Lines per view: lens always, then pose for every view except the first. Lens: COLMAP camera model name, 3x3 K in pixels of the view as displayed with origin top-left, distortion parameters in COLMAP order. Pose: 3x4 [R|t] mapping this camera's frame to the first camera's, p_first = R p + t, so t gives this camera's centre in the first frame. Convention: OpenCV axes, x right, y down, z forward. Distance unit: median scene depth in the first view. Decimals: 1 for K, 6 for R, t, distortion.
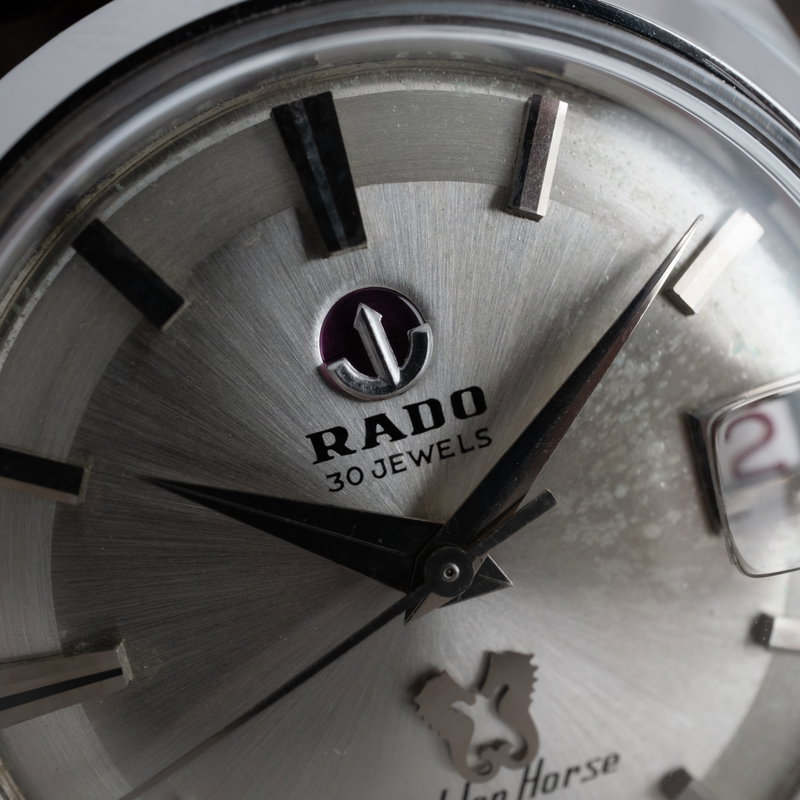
lens RADIAL K [[1539.1, 0, 400.0], [0, 1539.1, 400.0], [0, 0, 1]] dist [-0.399867, 5.239573]
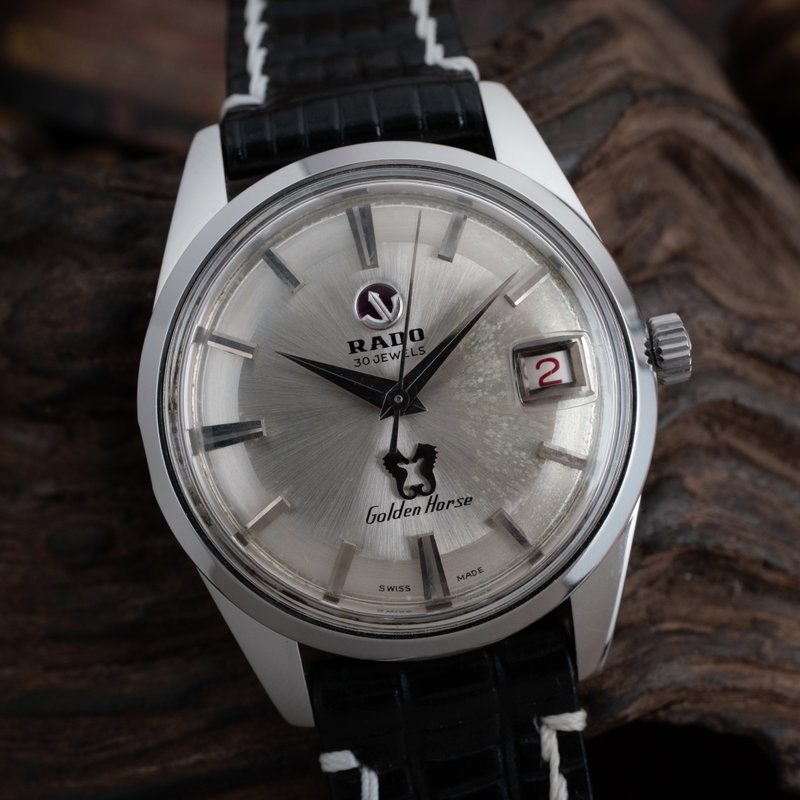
lens RADIAL K [[1539.1, 0, 400.0], [0, 1539.1, 400.0], [0, 0, 1]] dist [-0.399867, 5.239573]
pose [[0.986996, 0.075811, -0.141744, 0.364269], [-0.096144, 0.985101, -0.142593, 0.442556], [0.128822, 0.154367, 0.979579, -1.319150]]
